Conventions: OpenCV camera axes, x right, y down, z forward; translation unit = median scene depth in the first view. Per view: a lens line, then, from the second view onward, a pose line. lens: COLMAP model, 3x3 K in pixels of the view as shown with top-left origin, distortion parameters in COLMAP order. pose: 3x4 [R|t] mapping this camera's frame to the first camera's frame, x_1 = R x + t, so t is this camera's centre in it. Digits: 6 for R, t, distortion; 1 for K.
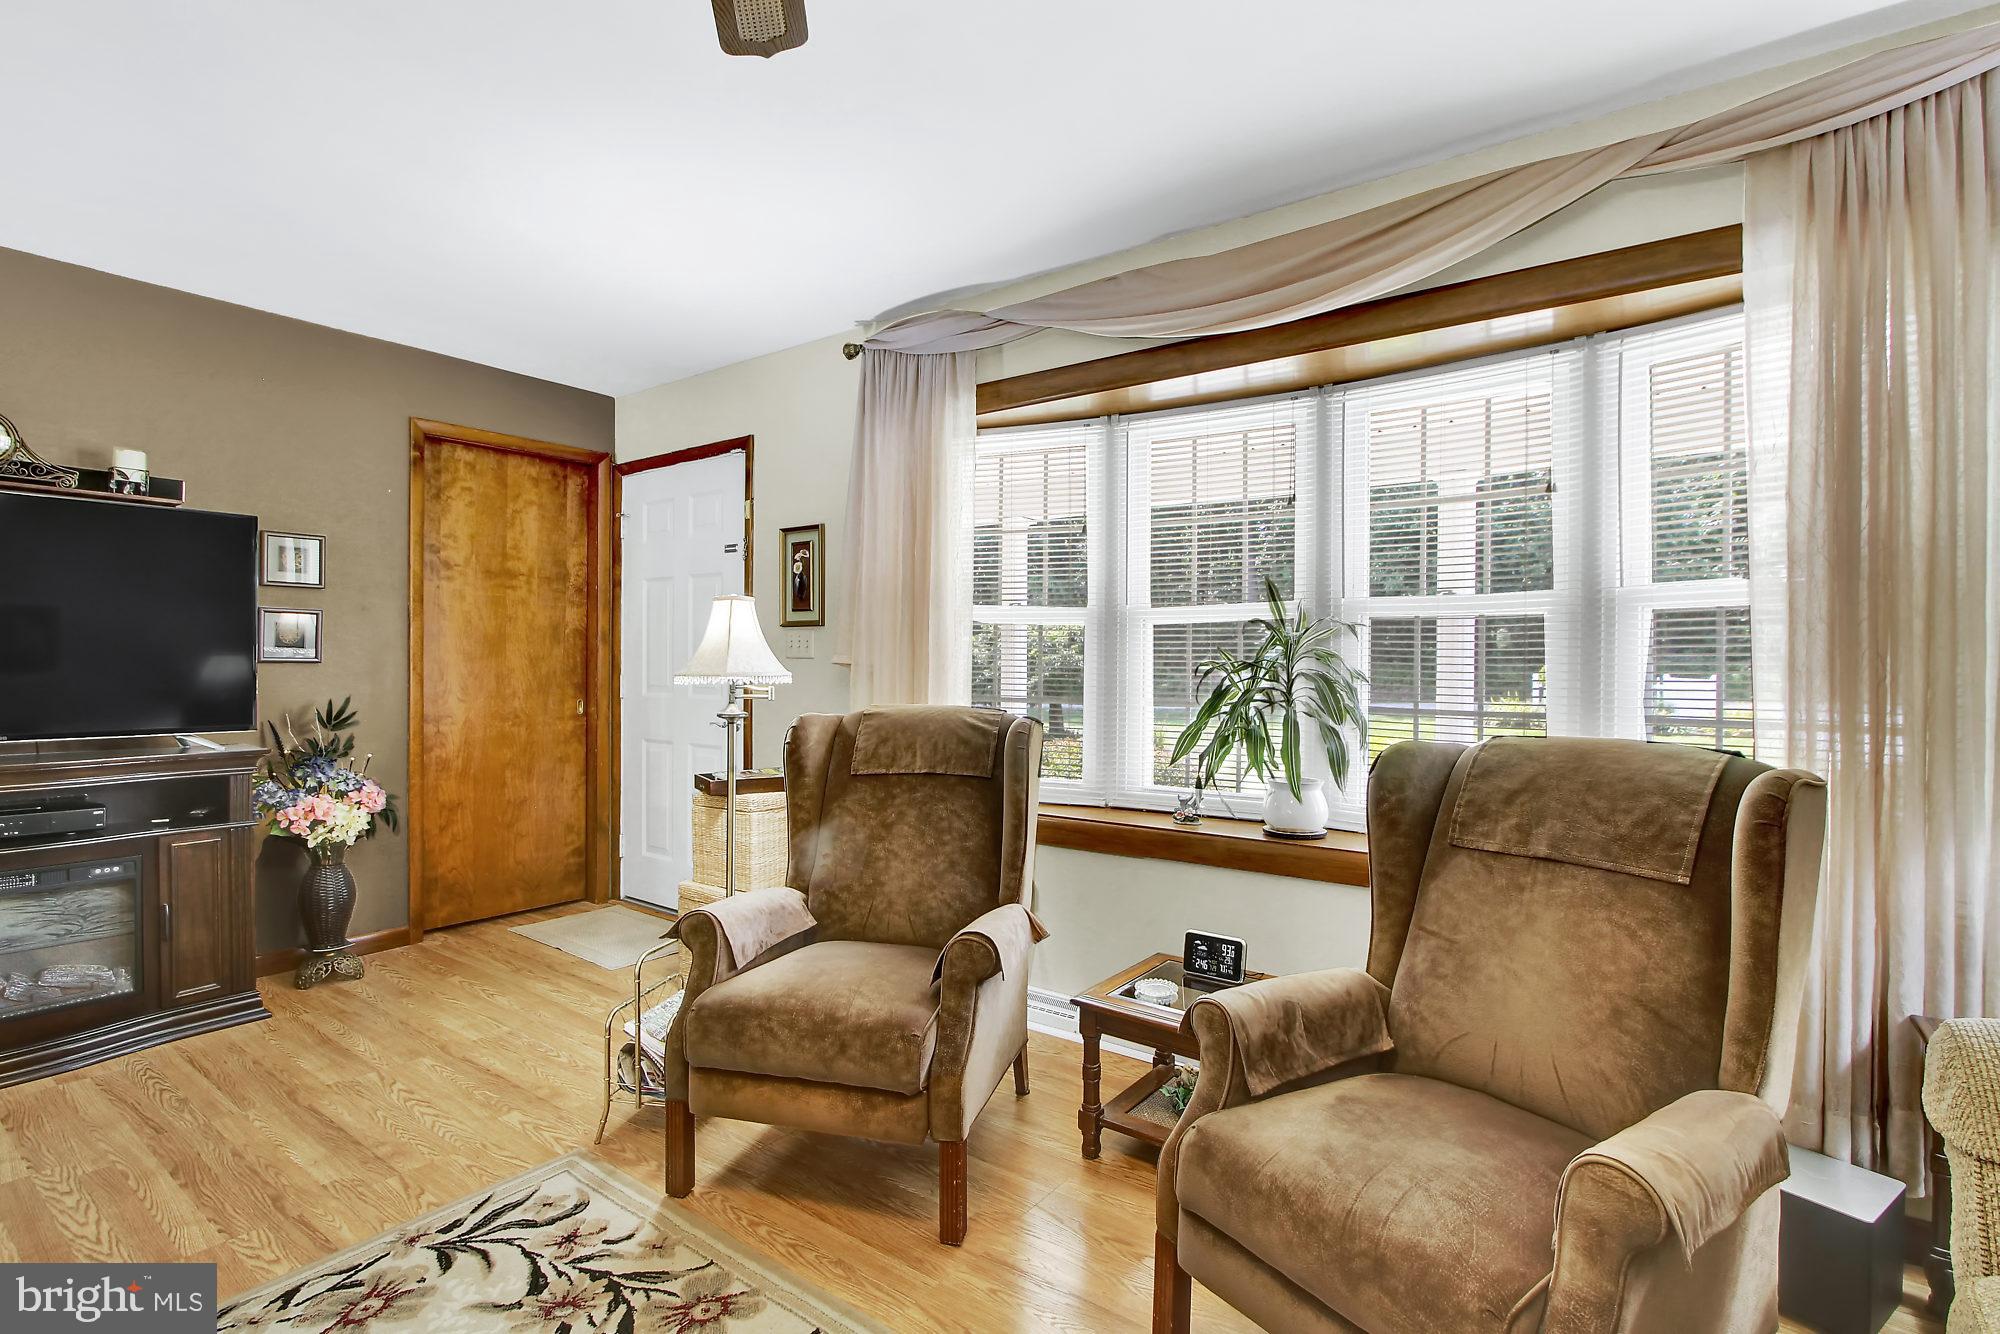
lens RADIAL K [[934.0, 0, 1005.4], [0, 934.0, 672.1], [0, 0, 1]] dist [-0.016790, 0.000699]
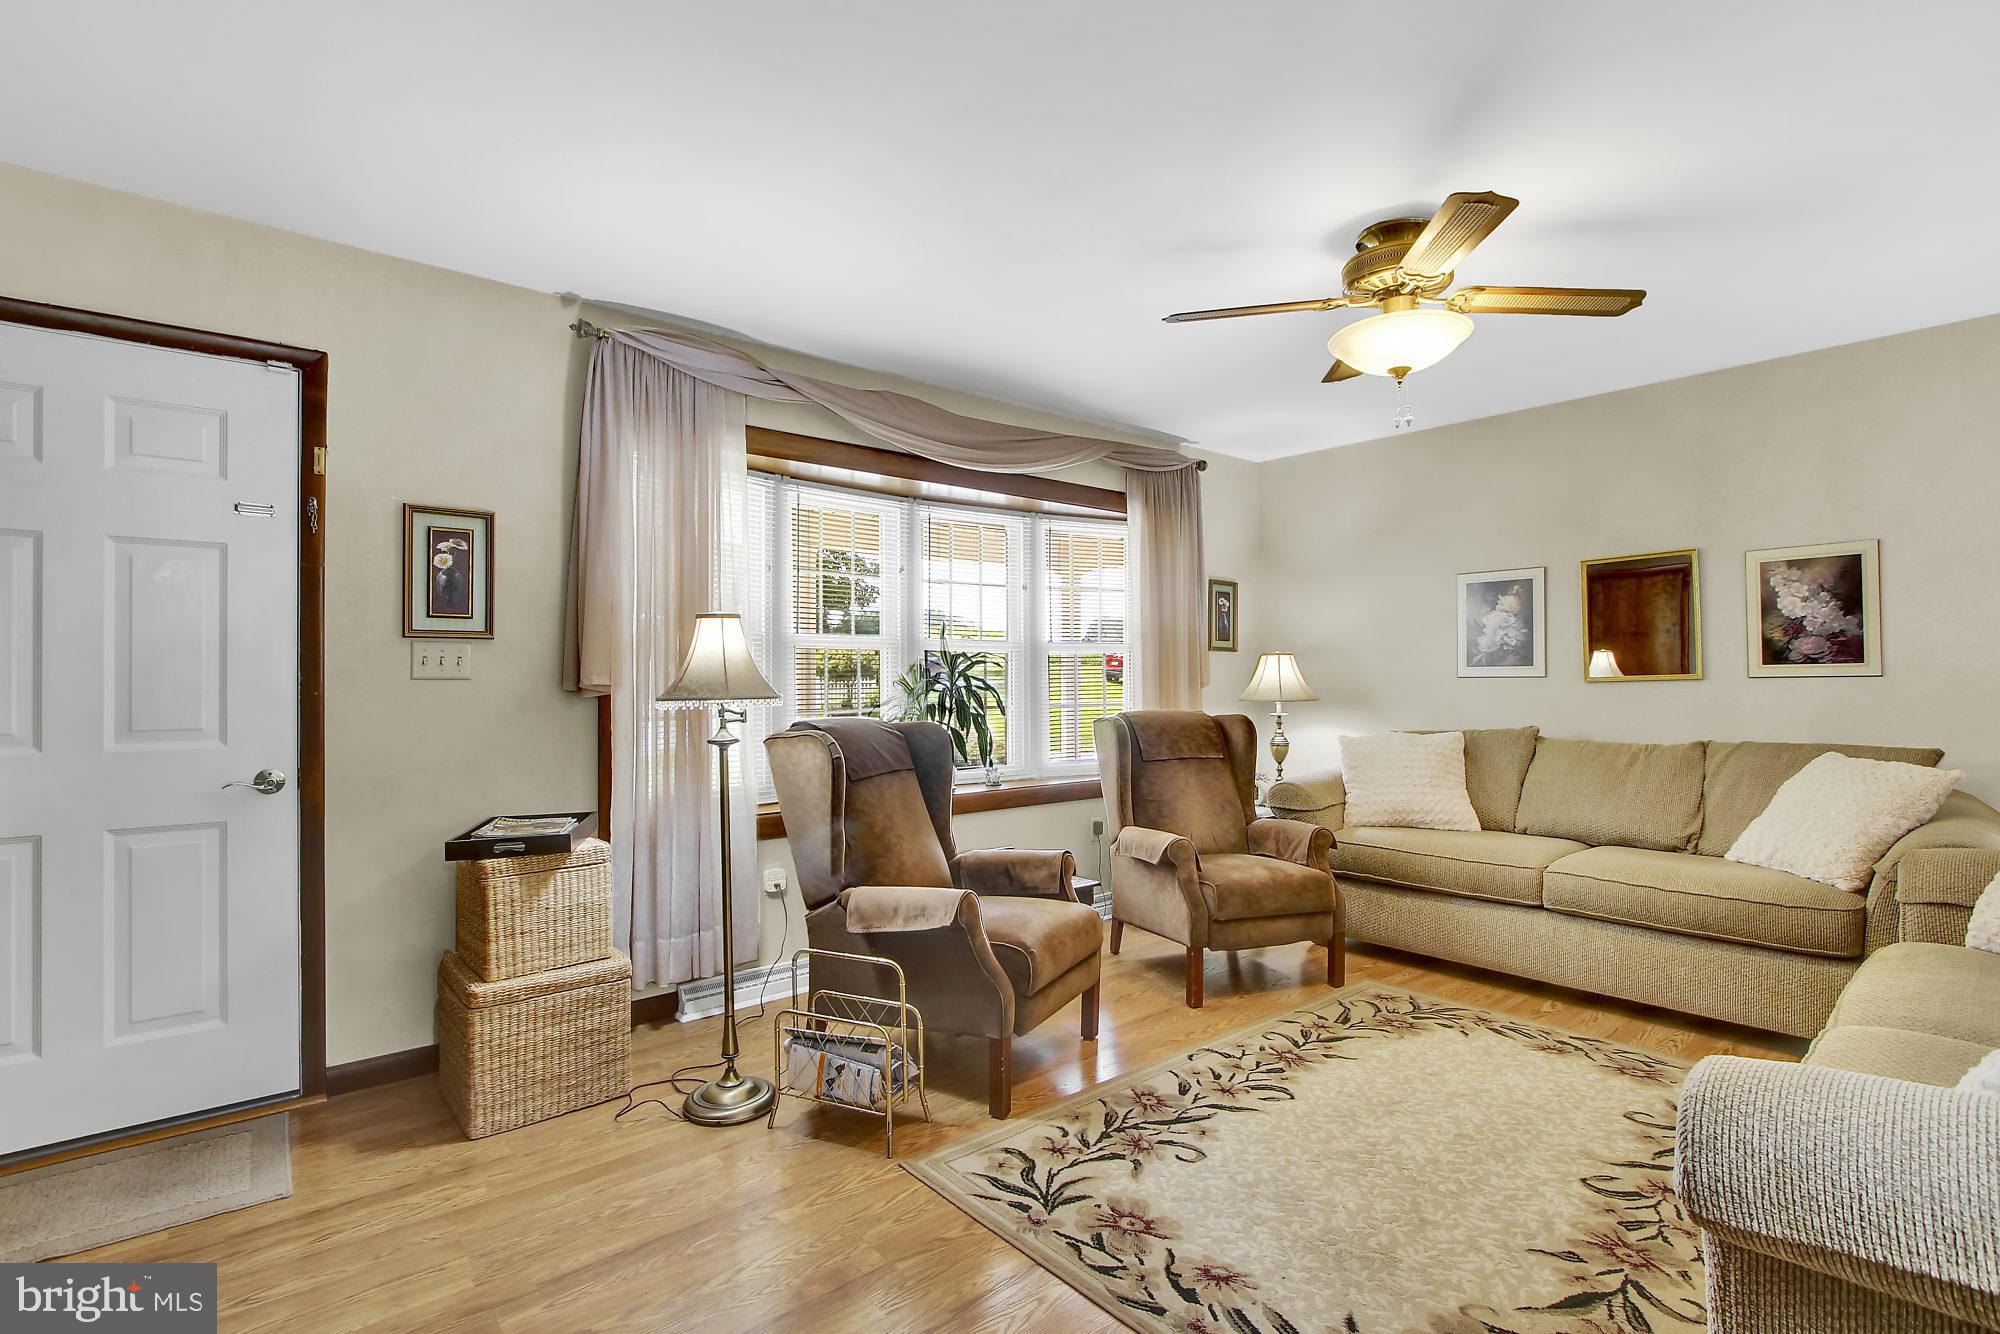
lens RADIAL K [[934.0, 0, 987.9], [0, 934.0, 660.4], [0, 0, 1]] dist [-0.016790, 0.000699]
pose [[0.250878, 0.010471, 0.967962, -1.161183], [0.014772, 0.999784, -0.014644, -0.017519], [-0.967906, 0.017973, 0.250669, 0.521499]]
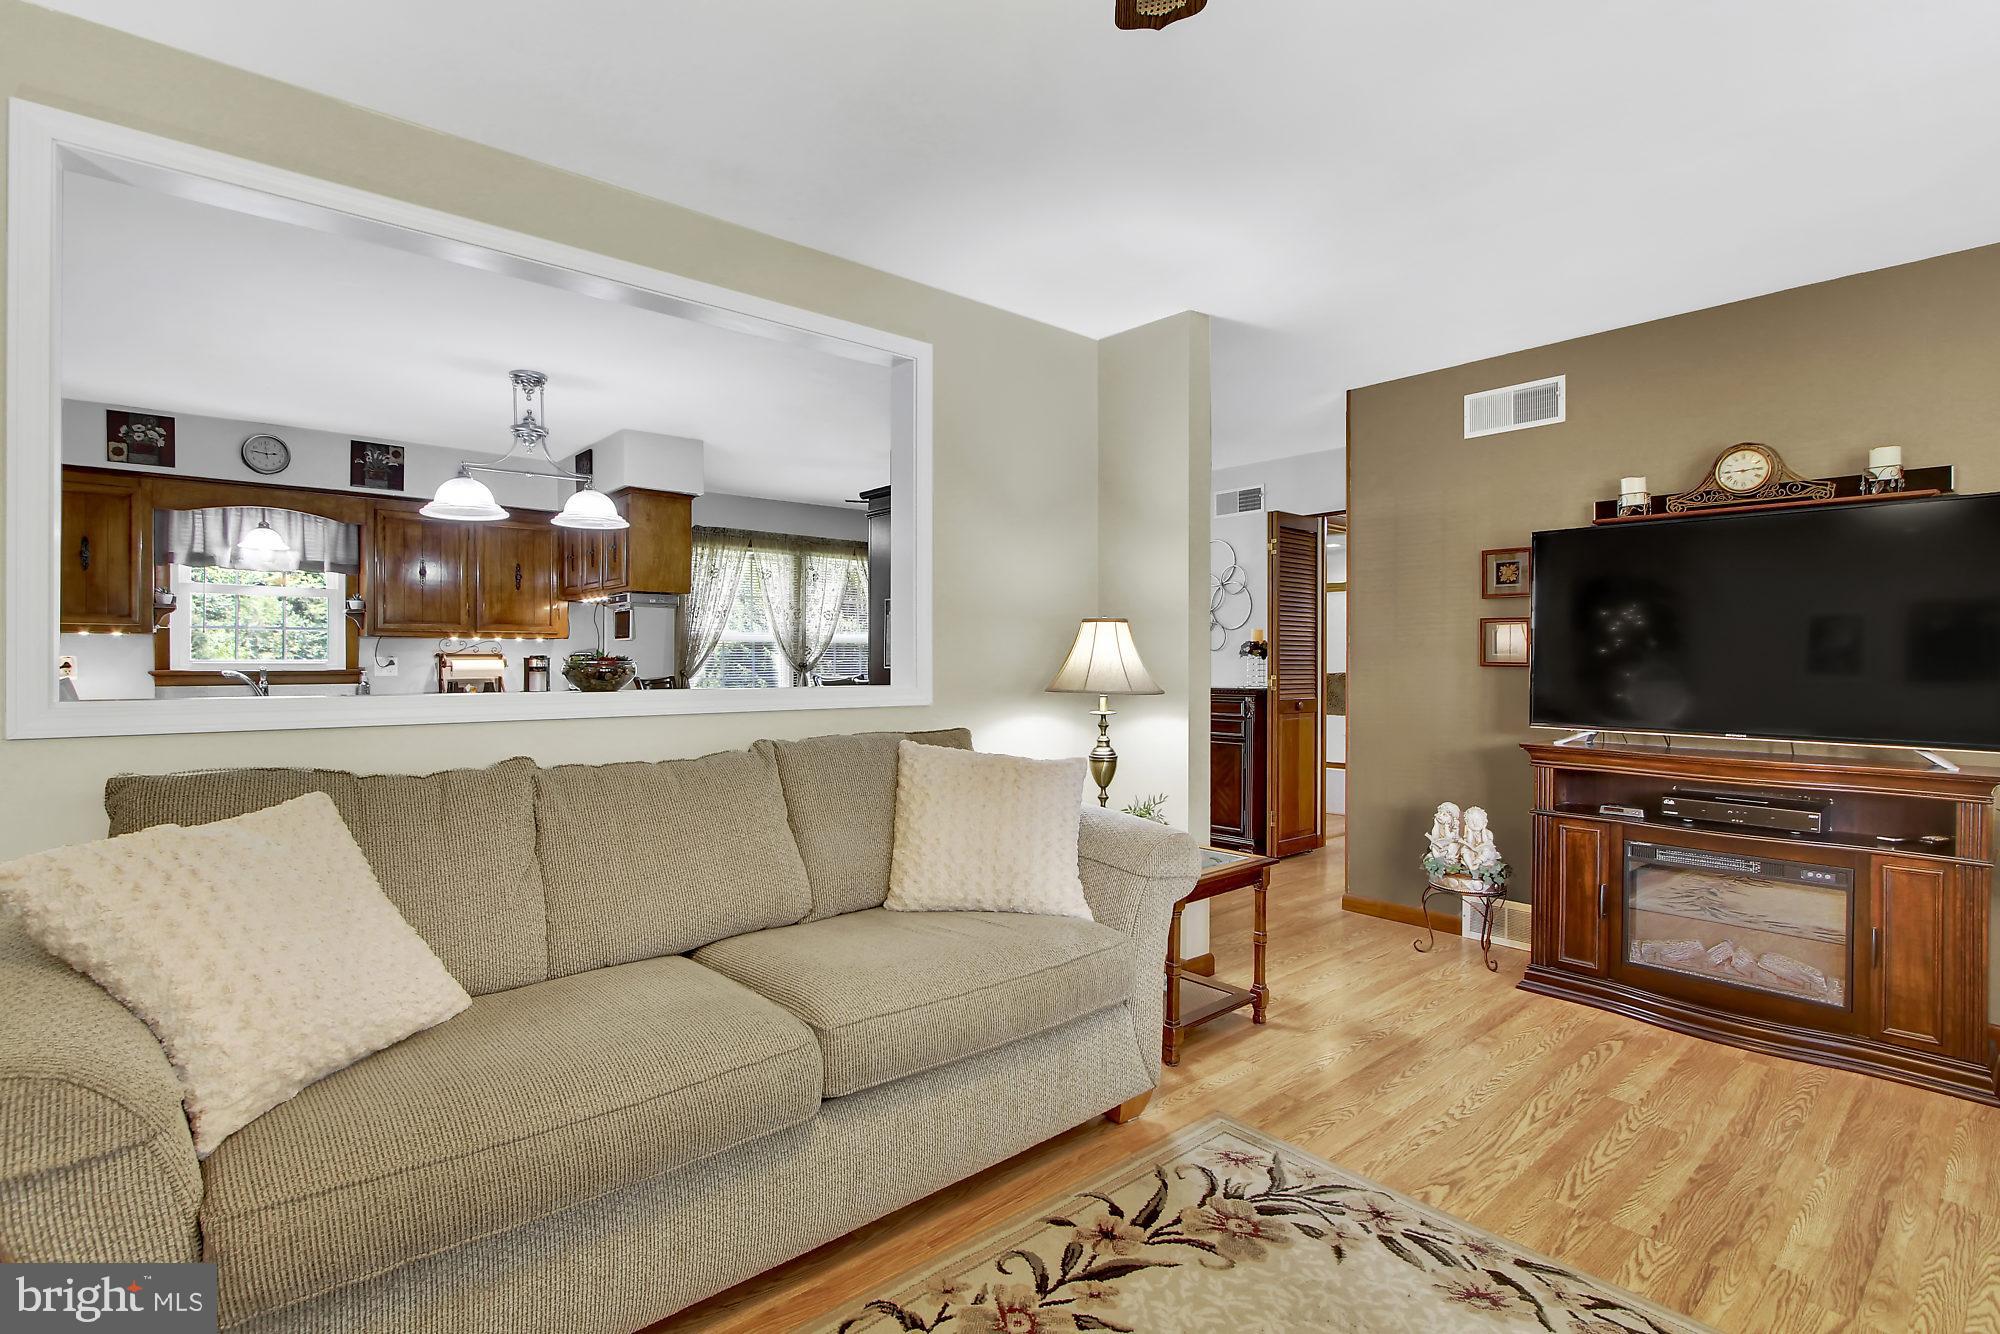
lens RADIAL K [[934.0, 0, 980.5], [0, 934.0, 648.5], [0, 0, 1]] dist [-0.016790, 0.000699]
pose [[-0.246245, -0.013989, -0.969107, 0.224183], [-0.015862, 0.999820, -0.010402, -0.007097], [0.969078, 0.012811, -0.246423, 0.357007]]
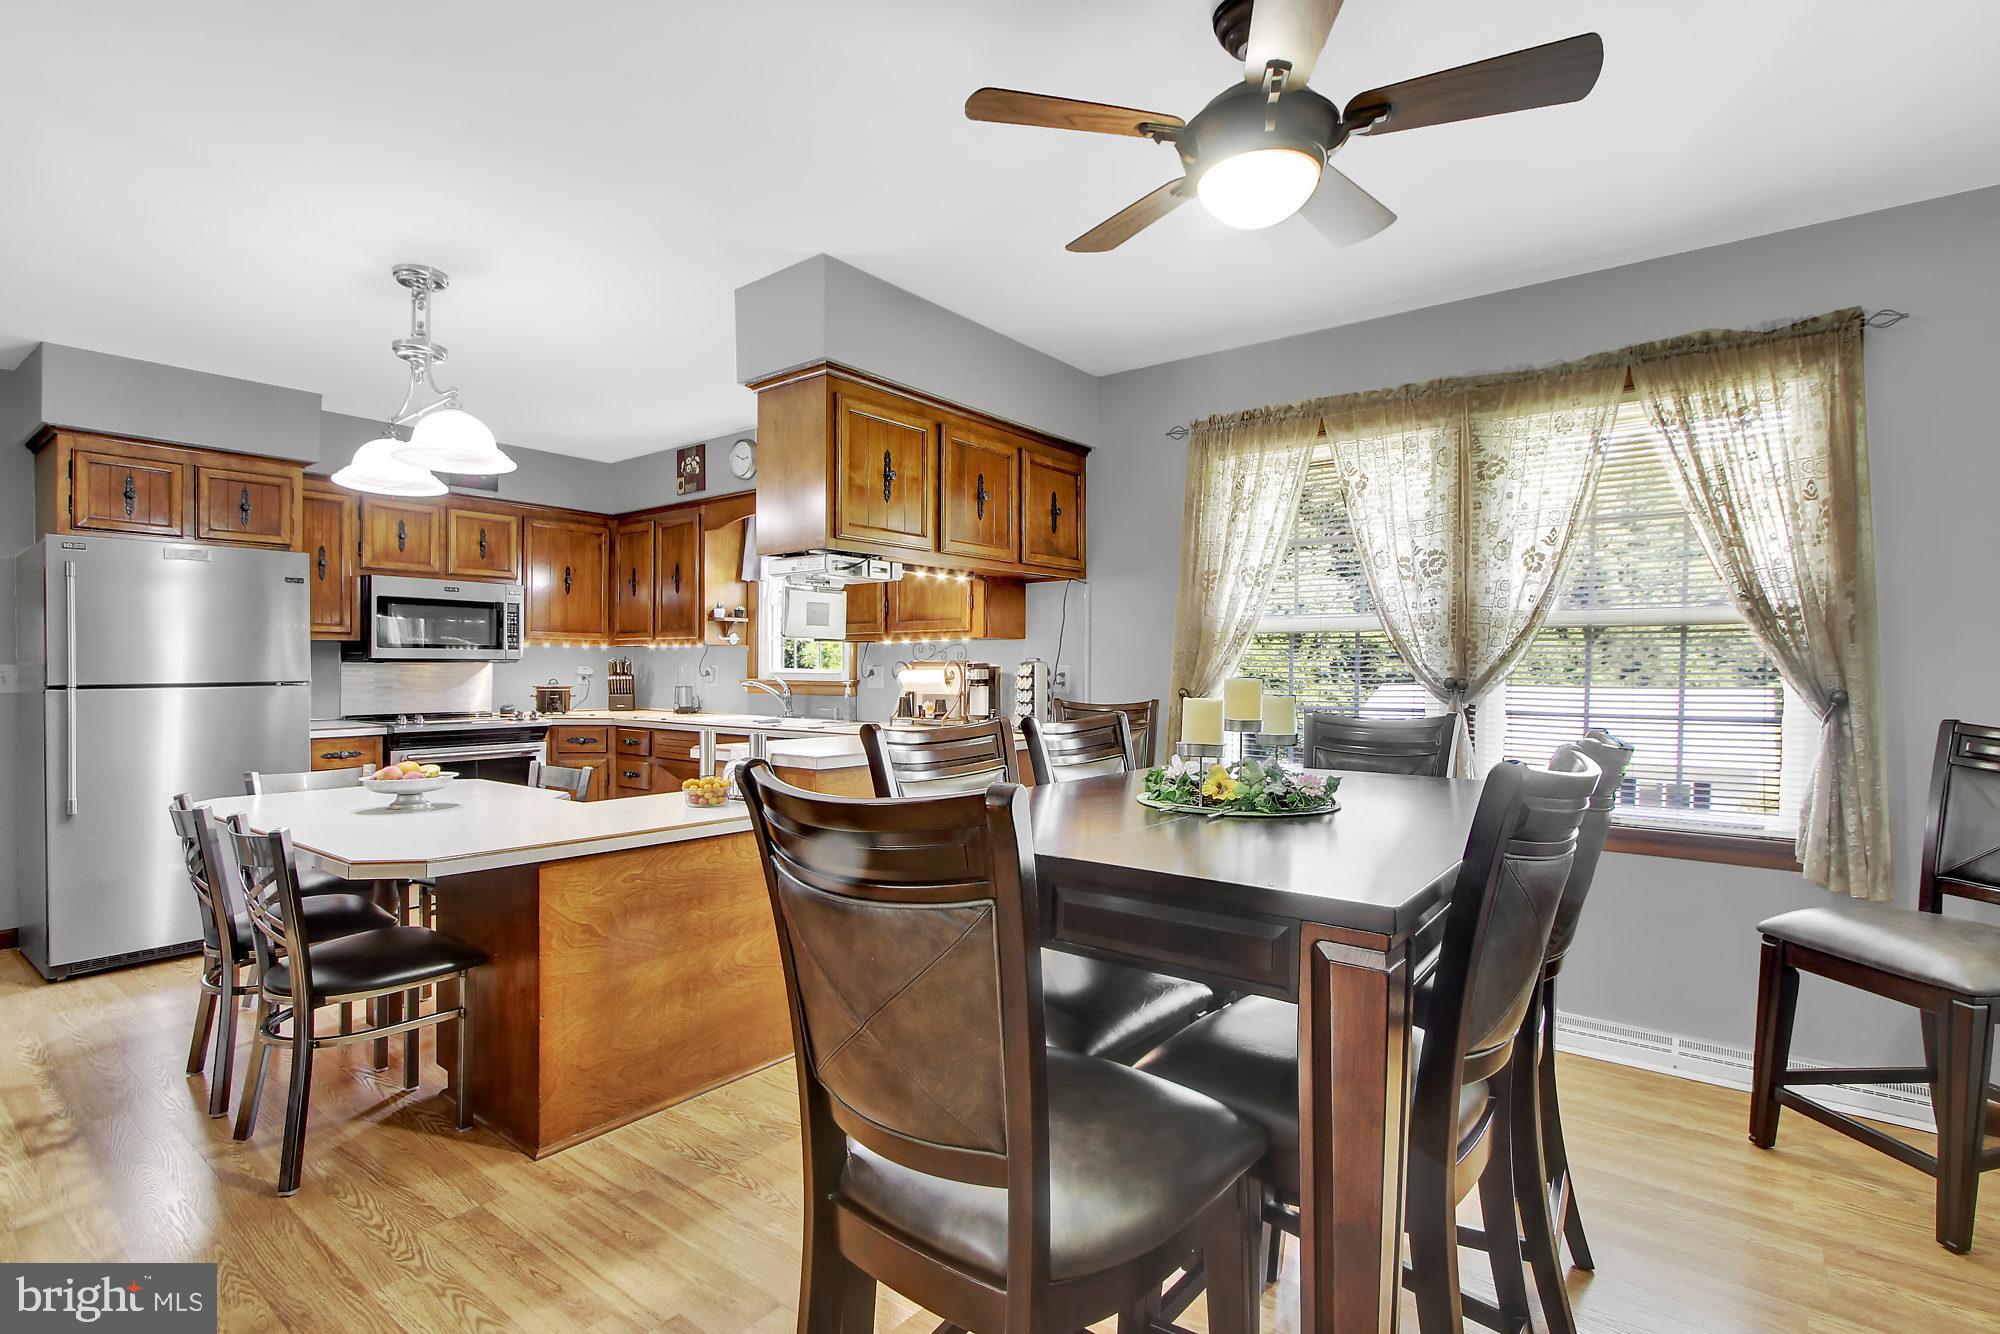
lens RADIAL K [[934.0, 0, 1001.8], [0, 934.0, 683.0], [0, 0, 1]] dist [-0.016790, 0.000699]
pose [[-0.999639, -0.005461, 0.026302, -1.782305], [-0.004596, 0.999450, 0.032837, -0.014989], [-0.026467, 0.032705, -0.999115, 0.350308]]
